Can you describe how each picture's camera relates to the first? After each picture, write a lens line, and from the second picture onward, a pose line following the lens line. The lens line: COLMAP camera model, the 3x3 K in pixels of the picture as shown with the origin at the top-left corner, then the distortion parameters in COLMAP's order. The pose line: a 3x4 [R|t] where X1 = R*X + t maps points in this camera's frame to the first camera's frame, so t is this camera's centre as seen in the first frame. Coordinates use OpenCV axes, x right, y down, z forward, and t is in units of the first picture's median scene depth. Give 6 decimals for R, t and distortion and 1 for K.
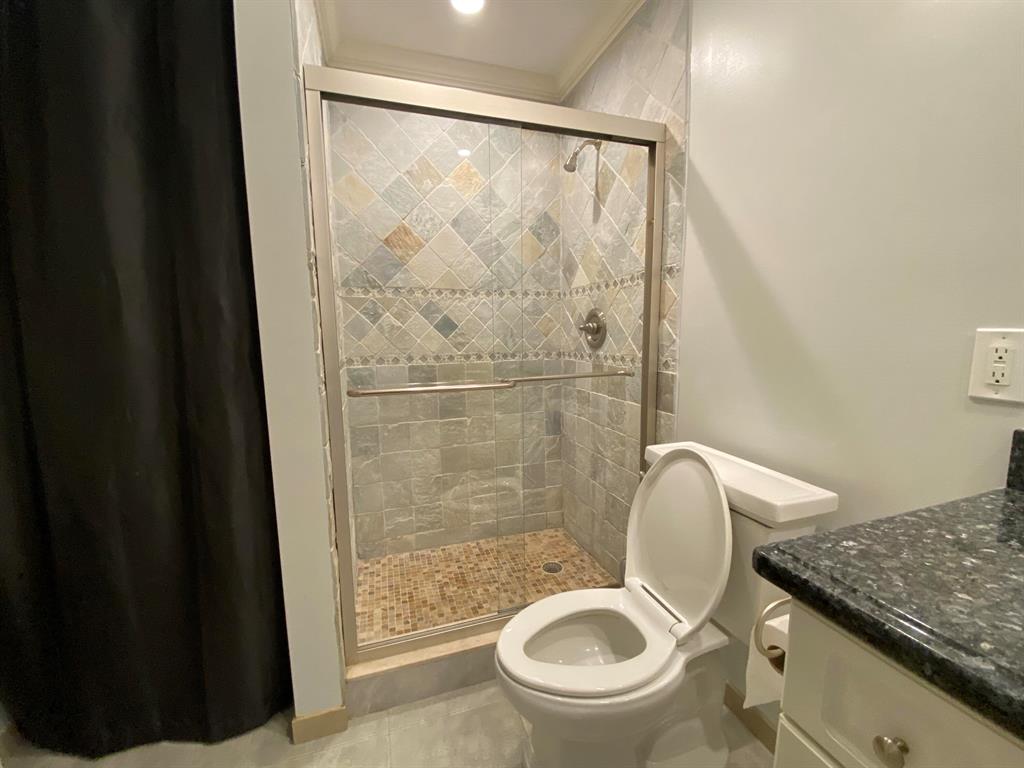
lens RADIAL K [[412.4, 0, 511.0], [0, 412.4, 387.1], [0, 0, 1]] dist [-0.010013, -0.008478]
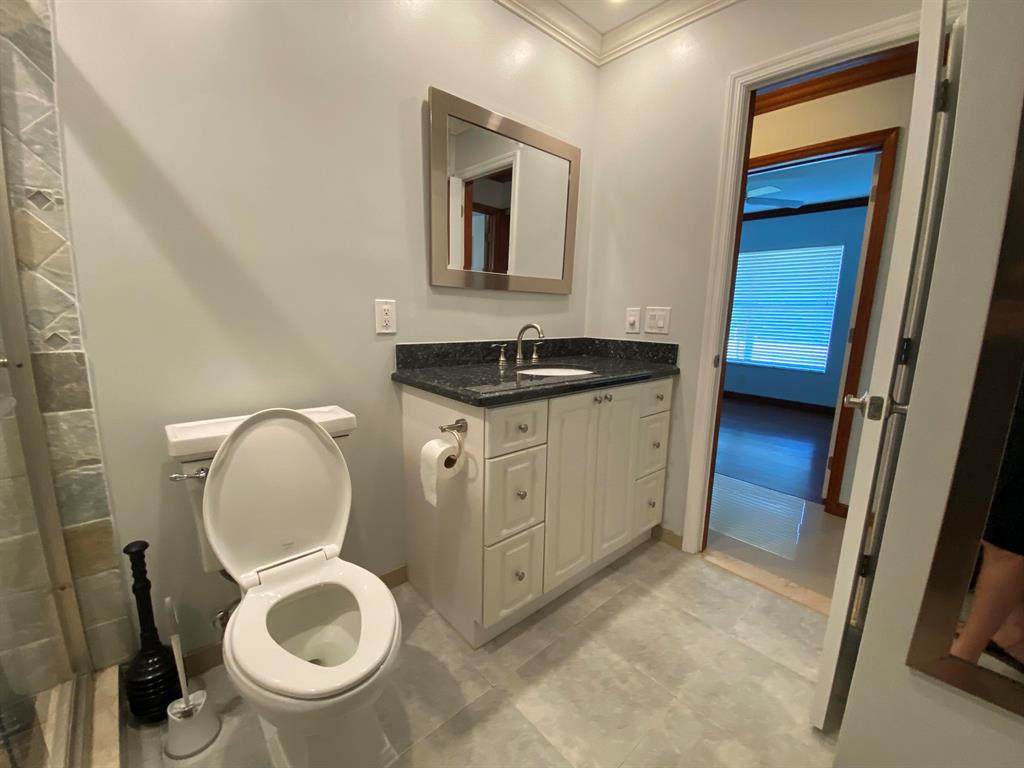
lens RADIAL K [[412.4, 0, 511.2], [0, 412.4, 382.5], [0, 0, 1]] dist [-0.010013, -0.008478]
pose [[-0.393288, -0.148253, 0.907384, -0.521627], [0.106291, 0.972965, 0.205038, -0.044402], [-0.913250, 0.177086, -0.366898, 0.589981]]
